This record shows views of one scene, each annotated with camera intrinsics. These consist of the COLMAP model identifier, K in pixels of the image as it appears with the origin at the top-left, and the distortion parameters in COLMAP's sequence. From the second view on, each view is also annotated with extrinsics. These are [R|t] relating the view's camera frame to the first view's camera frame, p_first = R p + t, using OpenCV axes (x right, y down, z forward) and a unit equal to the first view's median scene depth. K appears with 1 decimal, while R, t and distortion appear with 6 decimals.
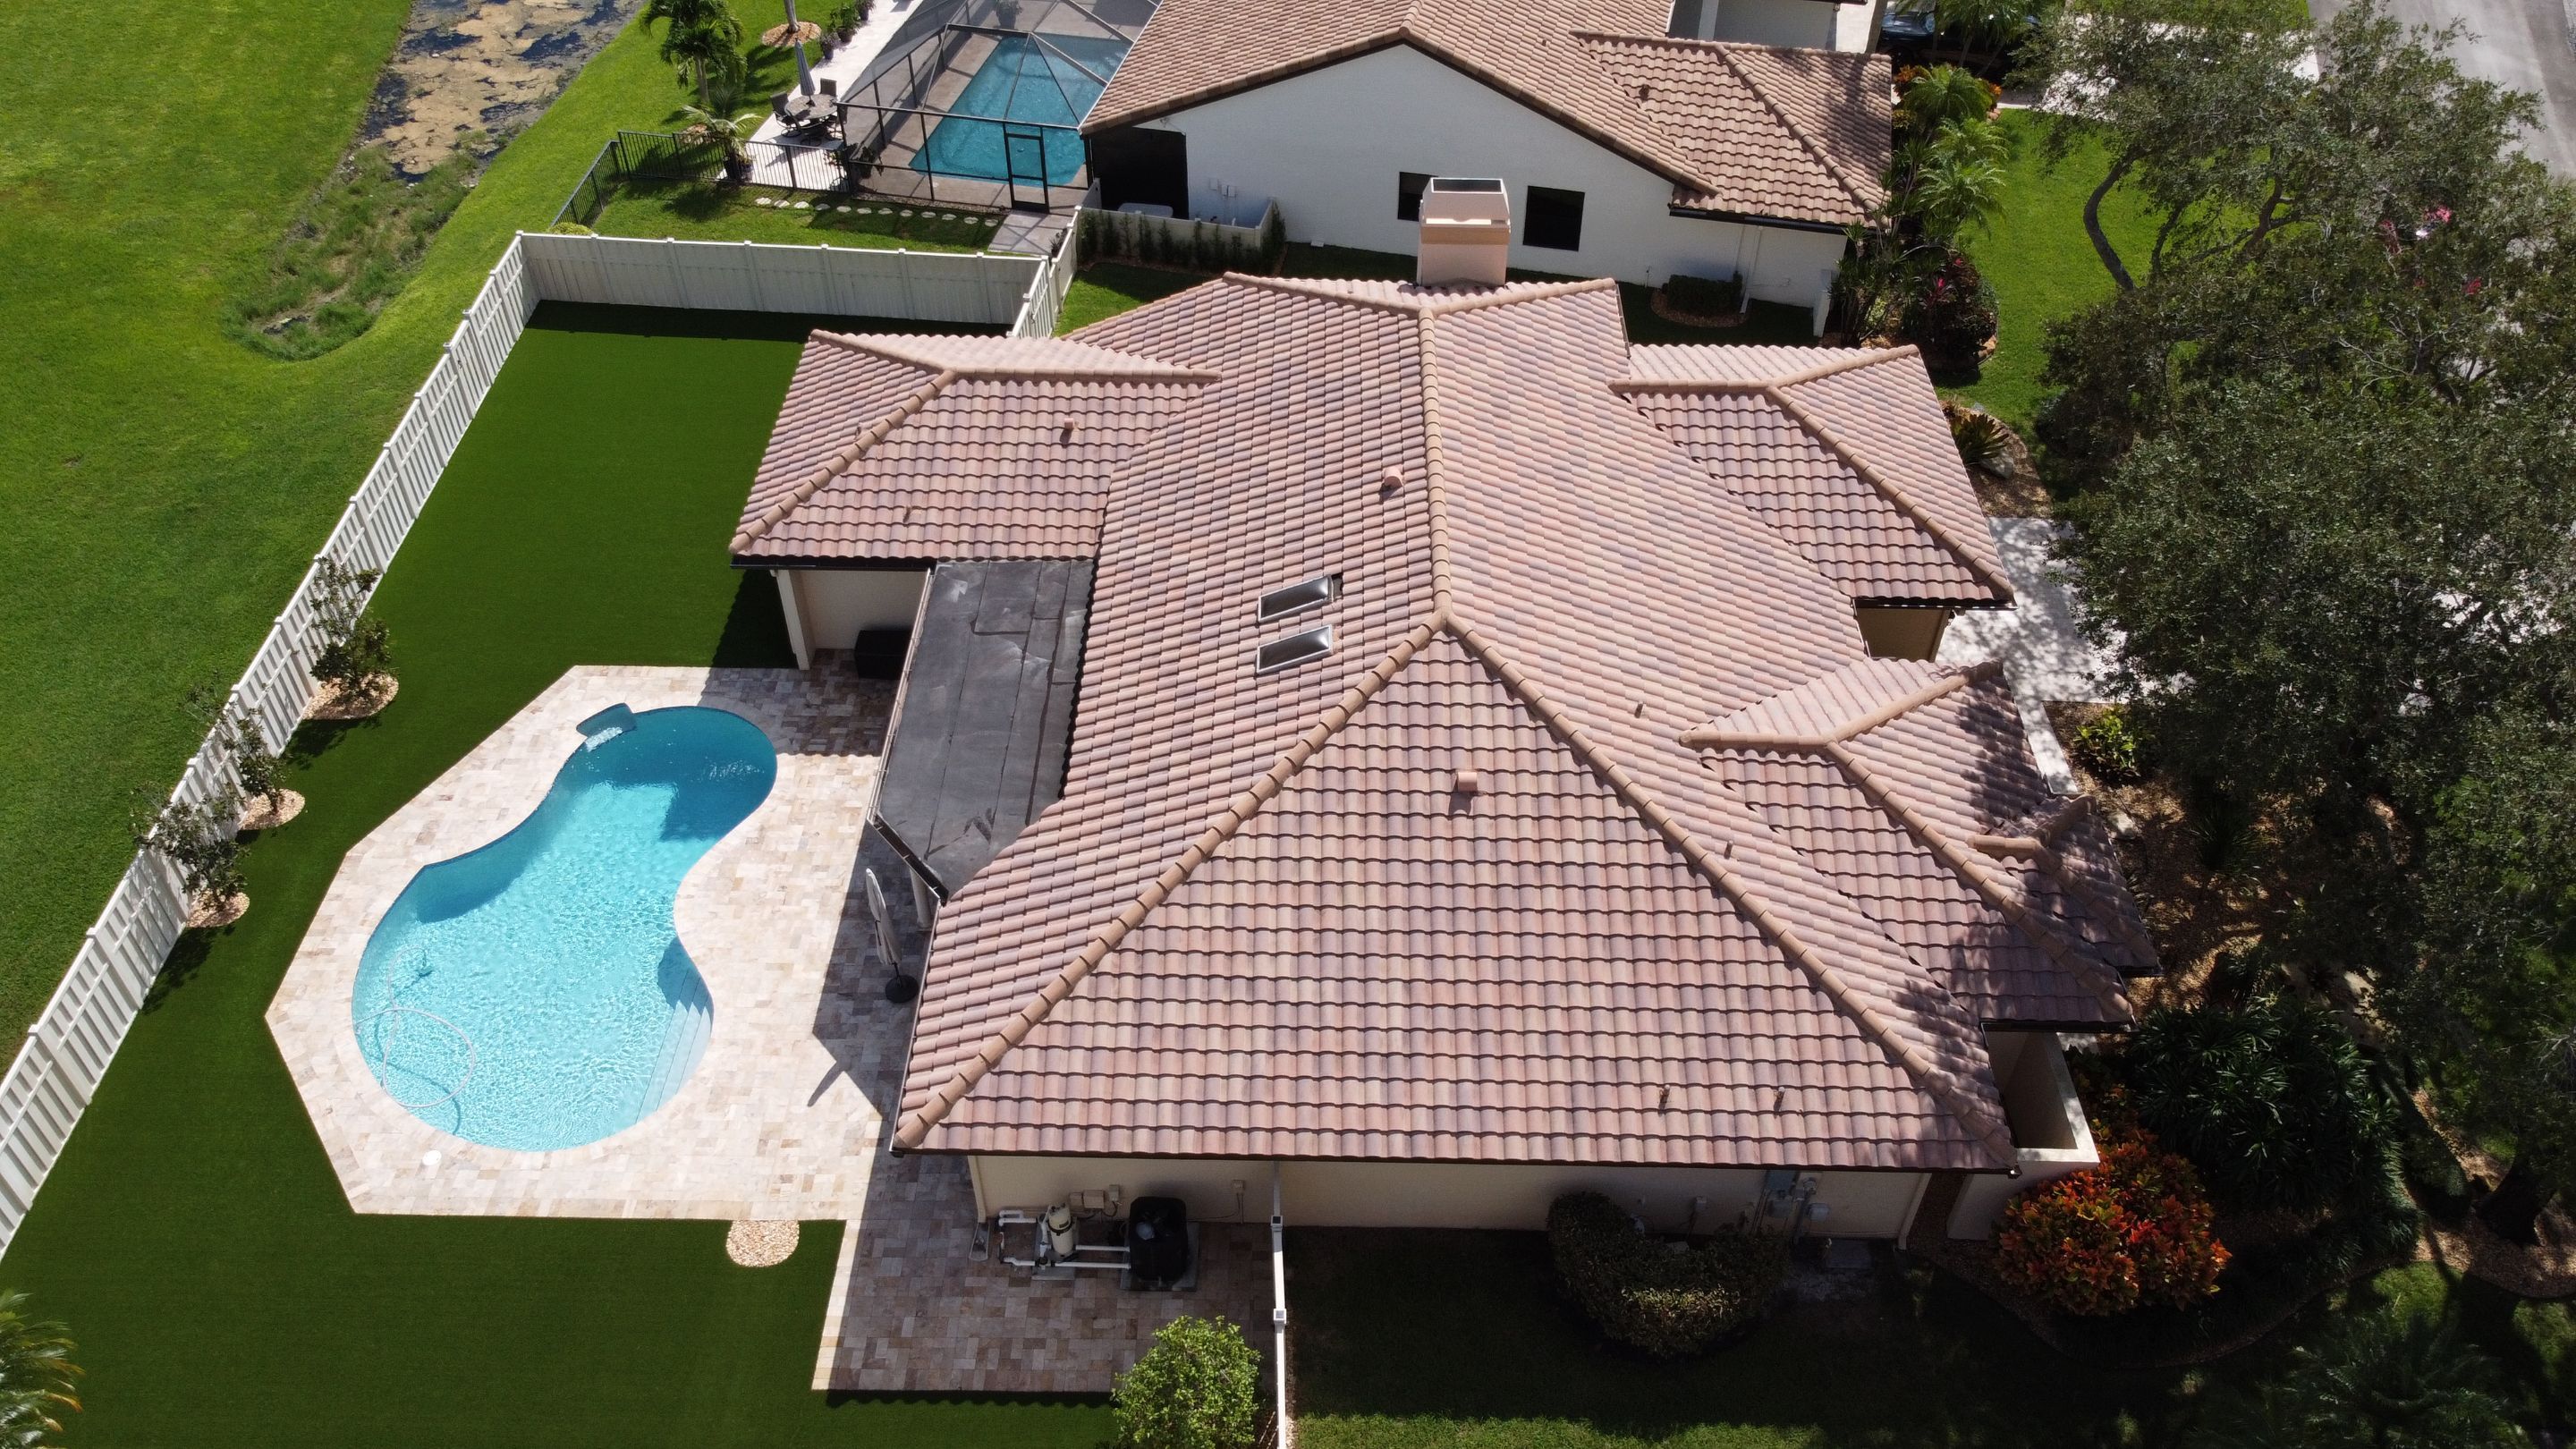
lens RADIAL K [[1951.2, 0, 1281.1], [0, 1951.2, 708.5], [0, 0, 1]] dist [0.005776, -0.003214]
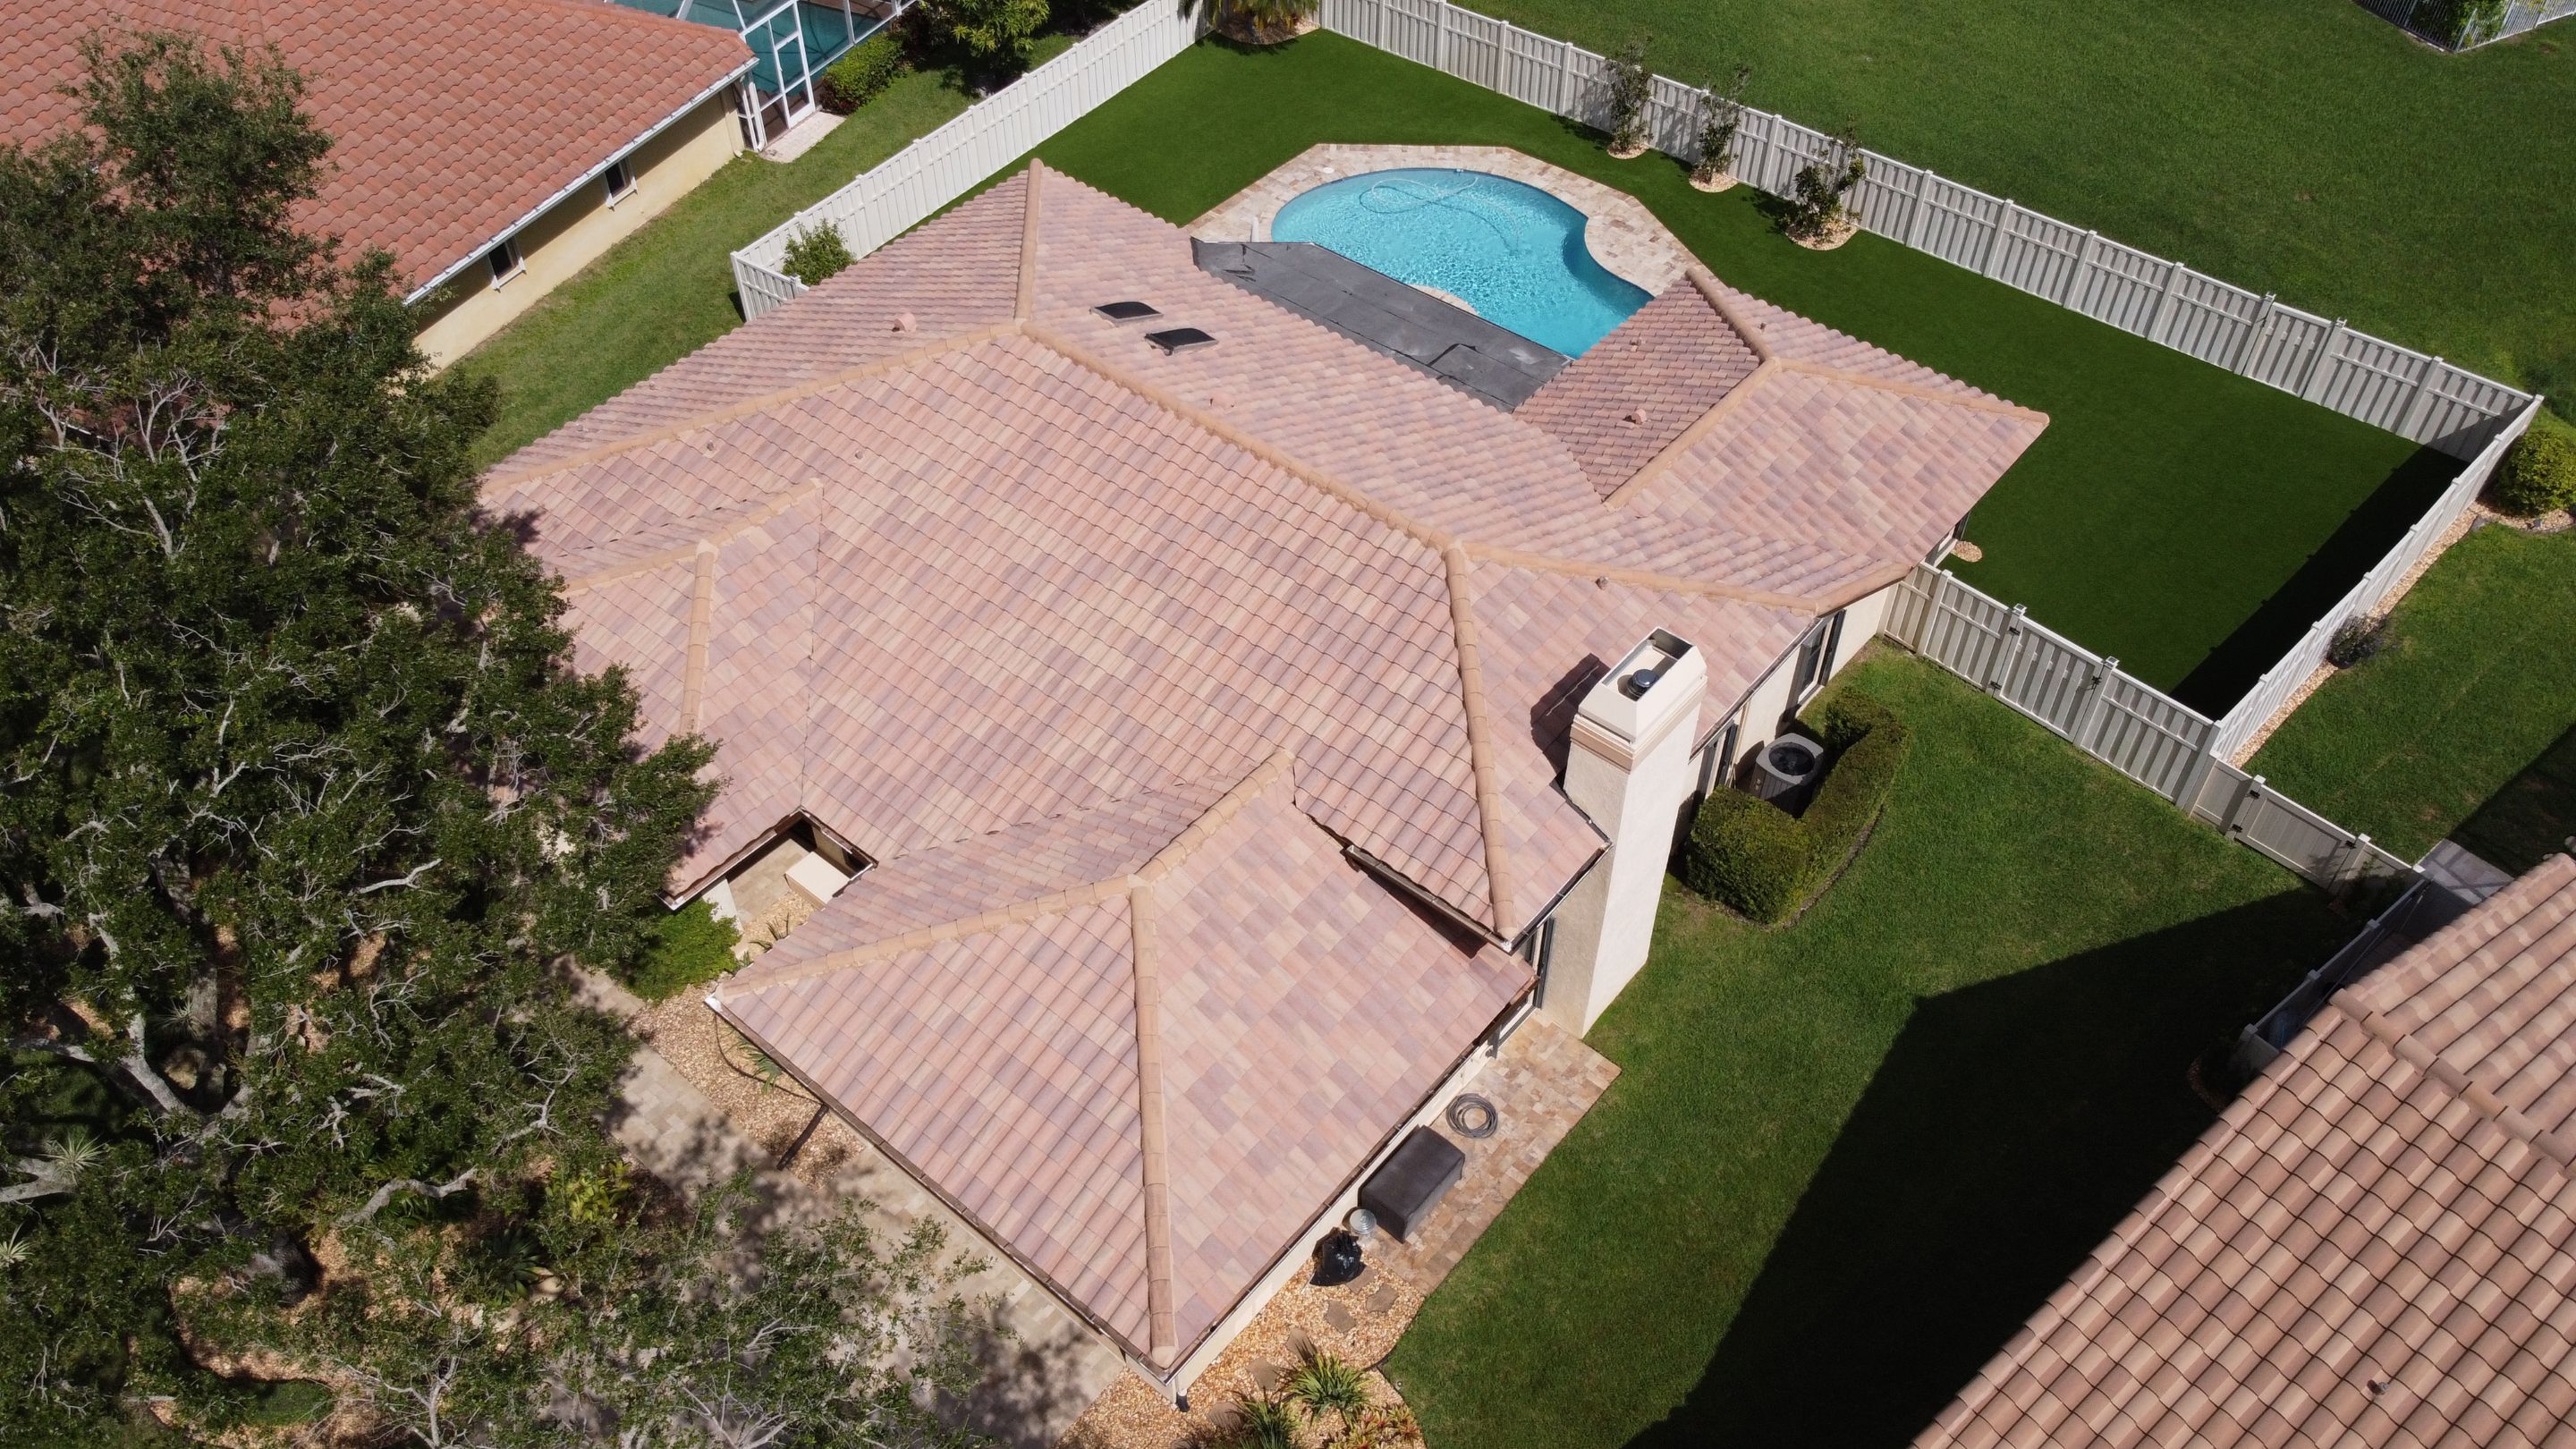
lens RADIAL K [[1951.1, 0, 1283.2], [0, 1951.1, 704.8], [0, 0, 1]] dist [0.004486, -0.004804]
pose [[-0.626485, 0.551851, -0.550433, 0.632534], [-0.528926, 0.217703, 0.820270, -0.866954], [0.572498, 0.805025, 0.155501, 0.991574]]
